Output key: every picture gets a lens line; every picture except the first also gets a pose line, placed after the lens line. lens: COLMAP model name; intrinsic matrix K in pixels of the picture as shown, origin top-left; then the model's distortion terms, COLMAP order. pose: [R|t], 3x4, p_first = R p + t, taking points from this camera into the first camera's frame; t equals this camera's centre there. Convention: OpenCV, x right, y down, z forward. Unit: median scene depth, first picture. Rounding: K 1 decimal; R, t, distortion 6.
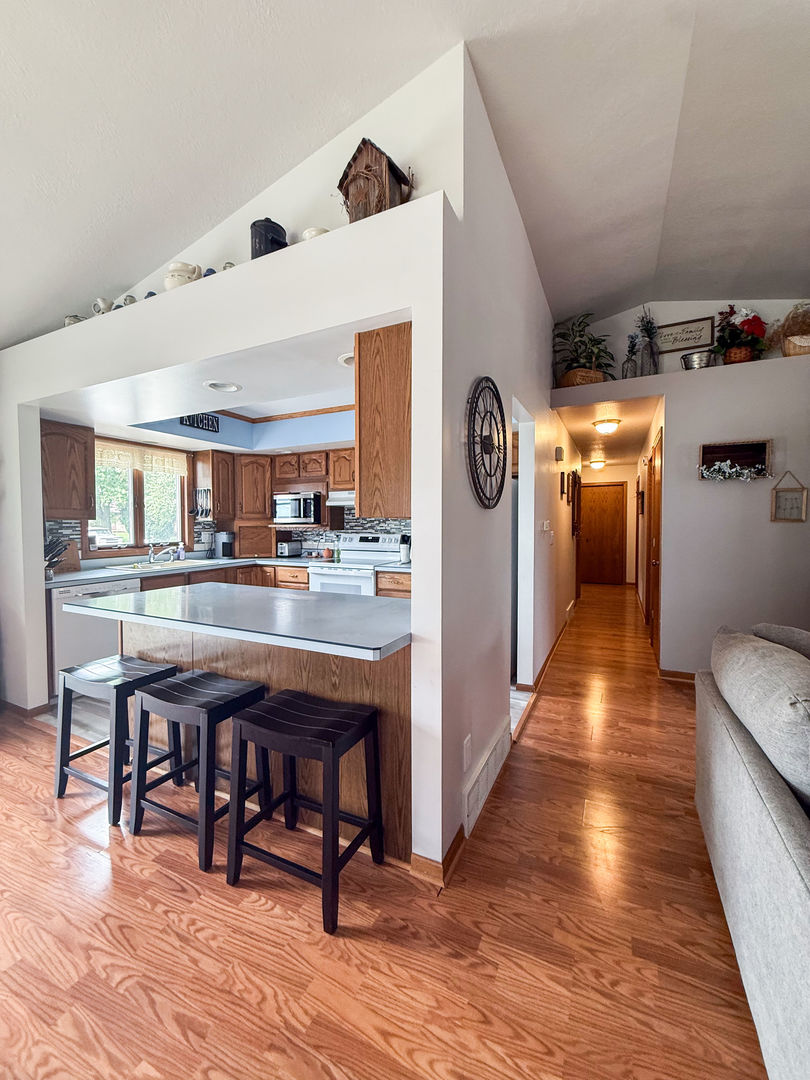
lens RADIAL K [[429.8, 0, 404.0], [0, 429.8, 535.1], [0, 0, 1]] dist [0.000302, 0.000394]
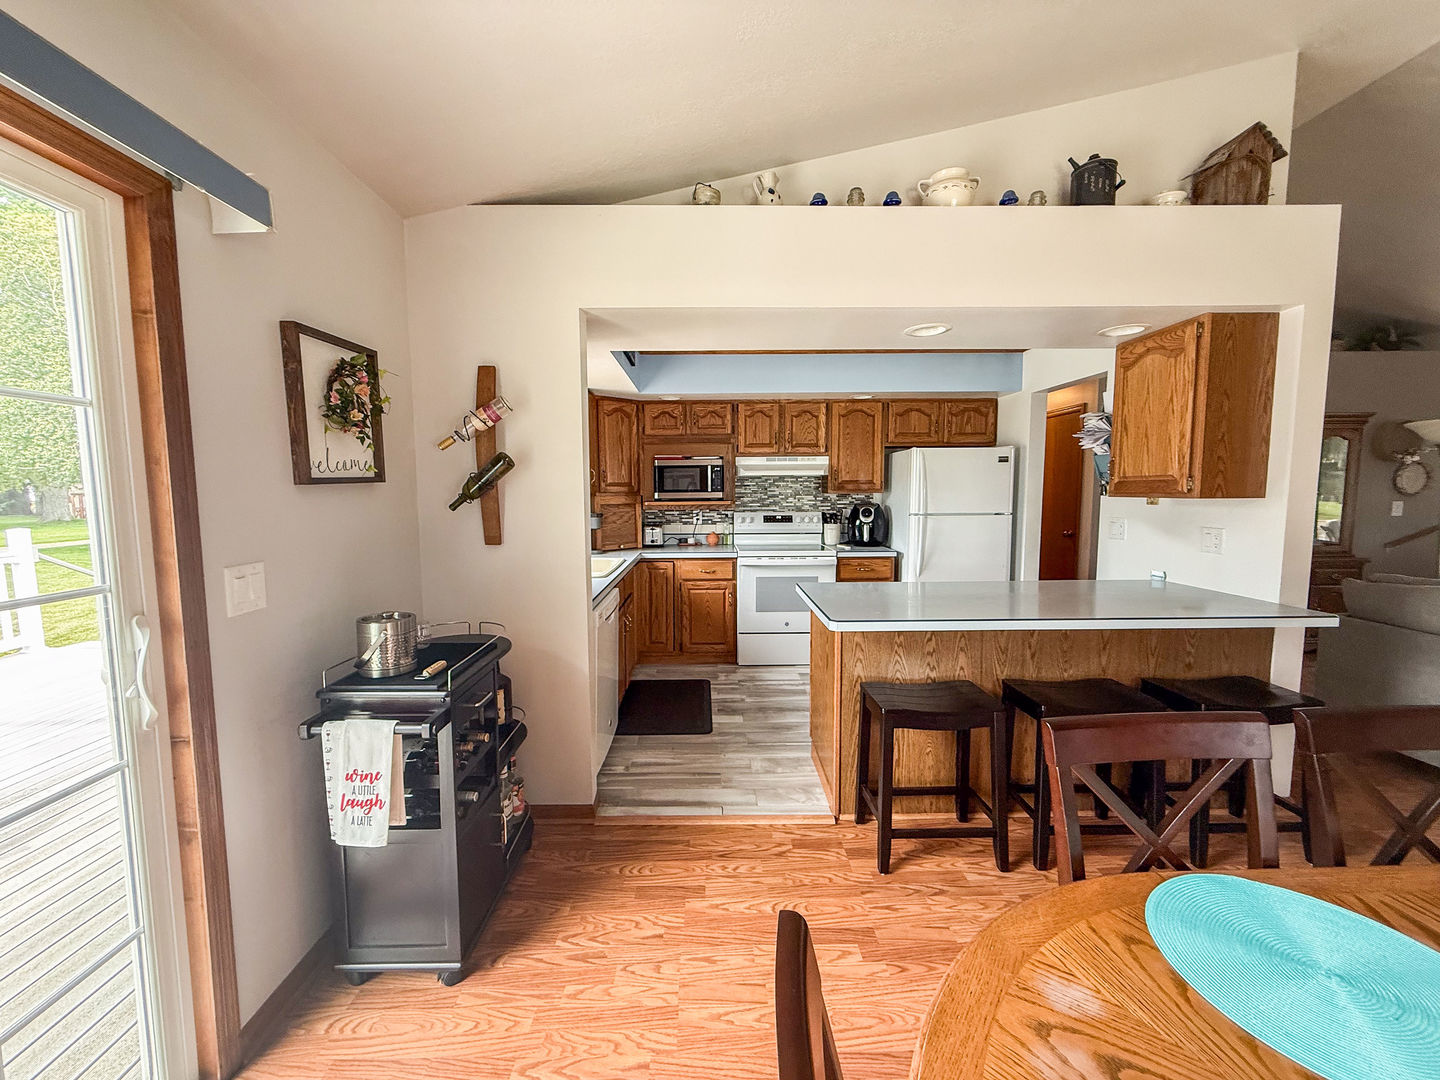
lens RADIAL K [[573.0, 0, 715.1], [0, 573.0, 540.0], [0, 0, 1]] dist [0.000302, 0.000394]
pose [[0.891613, -0.042065, 0.450840, -0.660918], [0.016508, 0.998033, 0.060474, -0.017126], [-0.452497, -0.046477, 0.890554, 0.118429]]
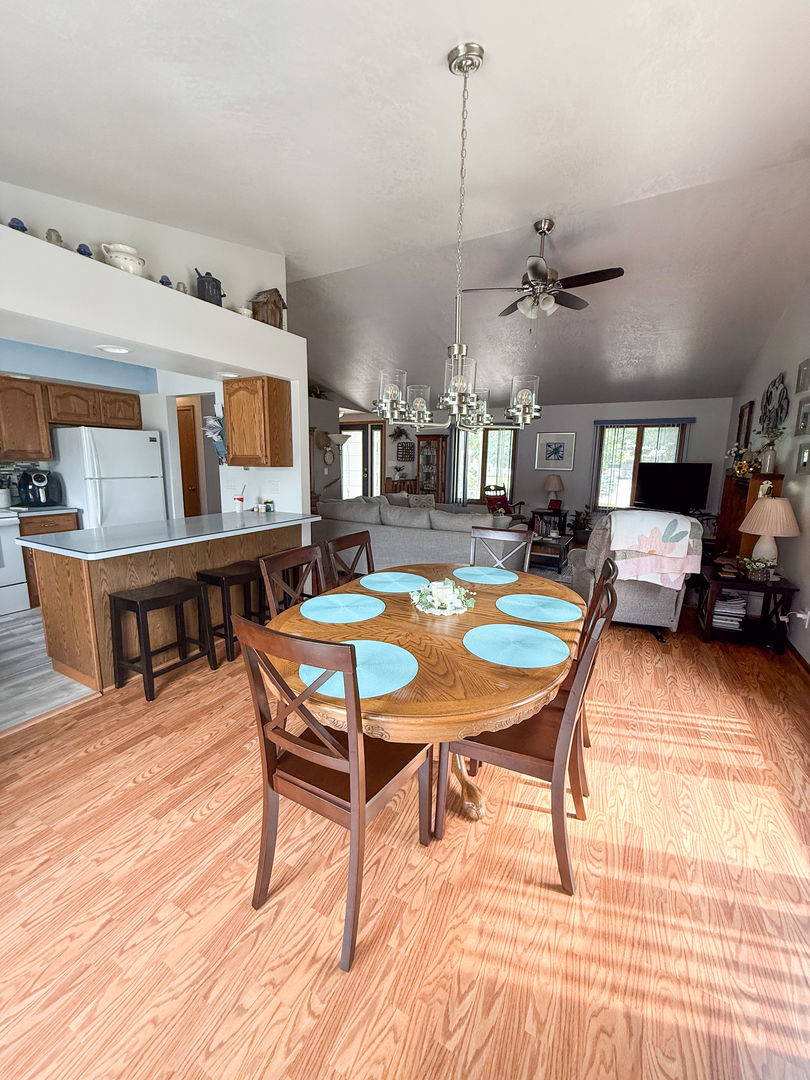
lens RADIAL K [[429.8, 0, 405.2], [0, 429.8, 535.5], [0, 0, 1]] dist [0.000302, 0.000394]
pose [[0.036805, -0.168043, 0.985092, -0.842880], [0.014412, 0.985747, 0.167616, -0.021331], [-0.999219, 0.008028, 0.038702, 0.100716]]
